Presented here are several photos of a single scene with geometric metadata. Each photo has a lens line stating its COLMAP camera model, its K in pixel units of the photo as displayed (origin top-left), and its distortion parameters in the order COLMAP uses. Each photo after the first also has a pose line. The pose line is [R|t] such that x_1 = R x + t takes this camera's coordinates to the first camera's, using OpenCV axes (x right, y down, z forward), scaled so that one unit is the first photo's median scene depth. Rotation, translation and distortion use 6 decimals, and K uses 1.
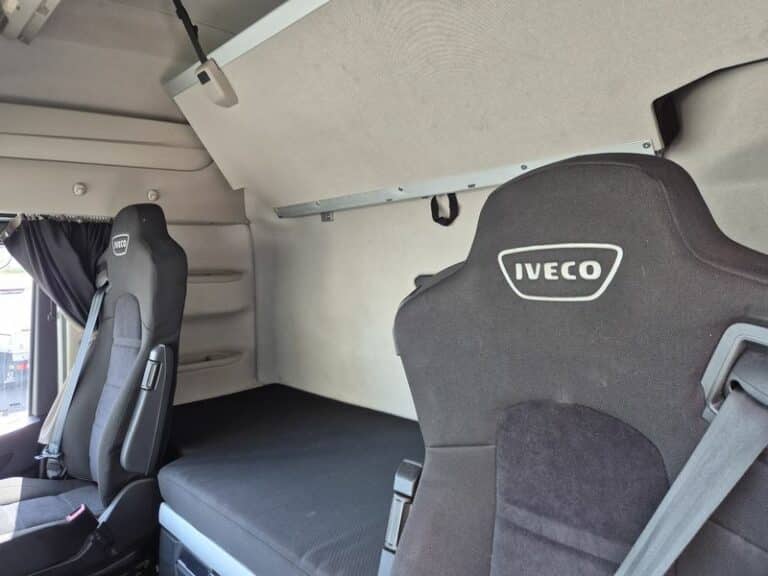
lens RADIAL K [[515.3, 0, 380.5], [0, 515.3, 289.4], [0, 0, 1]] dist [0.048891, -0.030159]
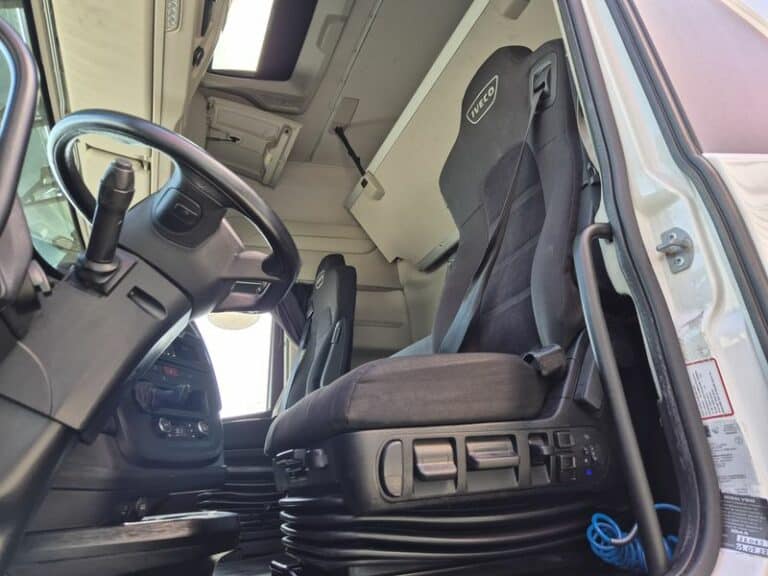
lens RADIAL K [[515.3, 0, 385.8], [0, 515.3, 283.5], [0, 0, 1]] dist [0.048891, -0.030159]
pose [[0.935660, -0.182781, -0.301879, 0.161106], [0.050676, 0.916143, -0.397636, 0.530868], [0.349245, 0.356754, 0.866461, -0.290056]]
